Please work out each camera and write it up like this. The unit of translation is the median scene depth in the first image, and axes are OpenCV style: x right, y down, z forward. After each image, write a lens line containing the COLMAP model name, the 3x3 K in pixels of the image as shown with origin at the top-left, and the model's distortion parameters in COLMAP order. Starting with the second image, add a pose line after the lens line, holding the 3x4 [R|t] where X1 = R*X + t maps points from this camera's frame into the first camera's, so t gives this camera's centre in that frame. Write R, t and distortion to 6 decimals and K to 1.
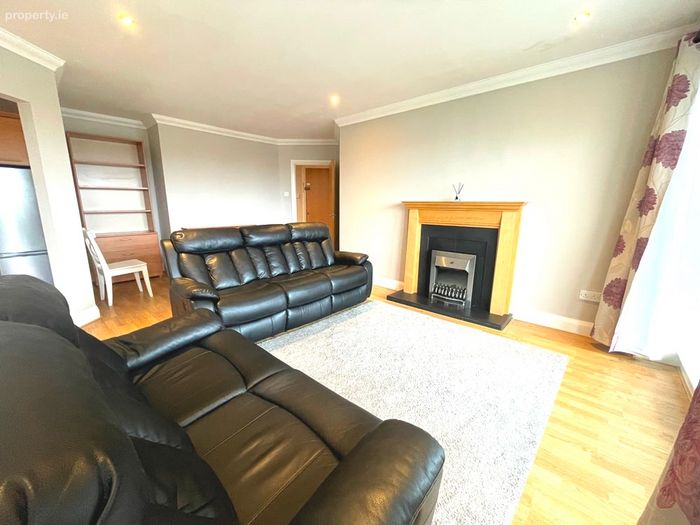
lens RADIAL K [[284.7, 0, 347.8], [0, 284.7, 263.4], [0, 0, 1]] dist [-0.001443, -0.000078]
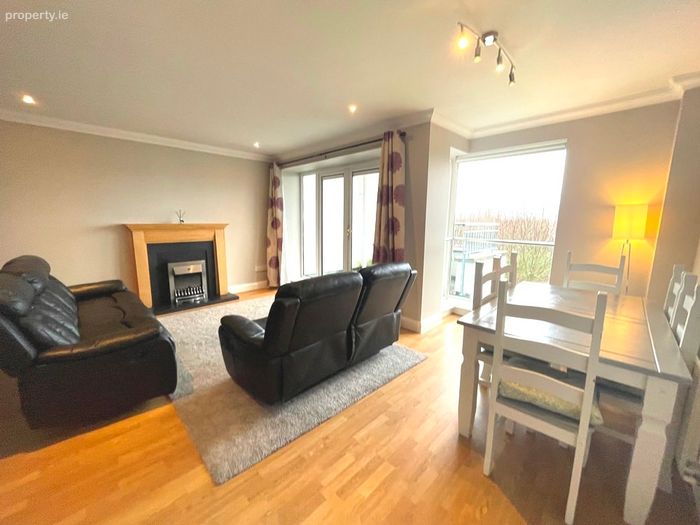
lens RADIAL K [[284.7, 0, 349.8], [0, 284.7, 262.8], [0, 0, 1]] dist [-0.001443, -0.000078]
pose [[0.046940, -0.159035, 0.986156, -1.001838], [0.199622, 0.968824, 0.146738, -0.084159], [-0.978748, 0.189970, 0.077224, 0.172470]]
